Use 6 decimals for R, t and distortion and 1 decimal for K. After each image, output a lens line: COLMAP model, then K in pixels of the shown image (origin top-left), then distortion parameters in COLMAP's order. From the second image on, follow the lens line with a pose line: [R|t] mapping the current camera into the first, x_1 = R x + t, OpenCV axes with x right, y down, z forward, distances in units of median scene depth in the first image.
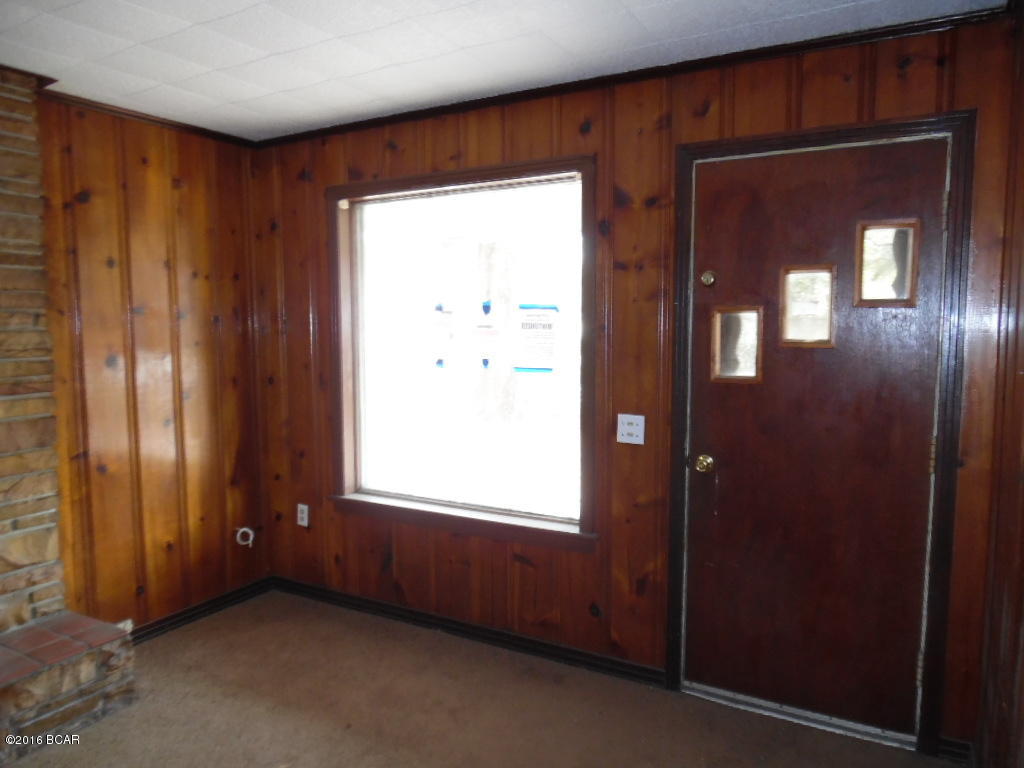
lens RADIAL K [[718.7, 0, 511.6], [0, 718.7, 384.4], [0, 0, 1]] dist [-0.014910, -0.007071]
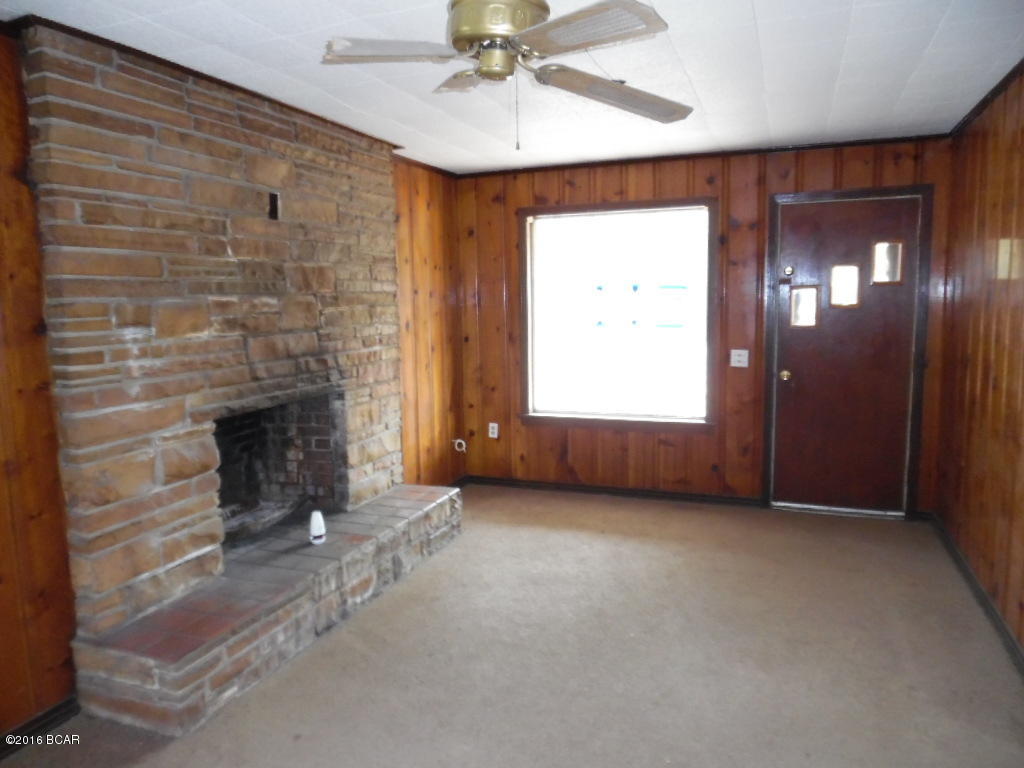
lens RADIAL K [[718.7, 0, 512.8], [0, 718.7, 383.2], [0, 0, 1]] dist [-0.014910, -0.007071]
pose [[0.988965, -0.030648, 0.144942, -0.565627], [0.026077, 0.999104, 0.033335, 0.046103], [-0.145834, -0.029187, 0.988878, -0.560955]]
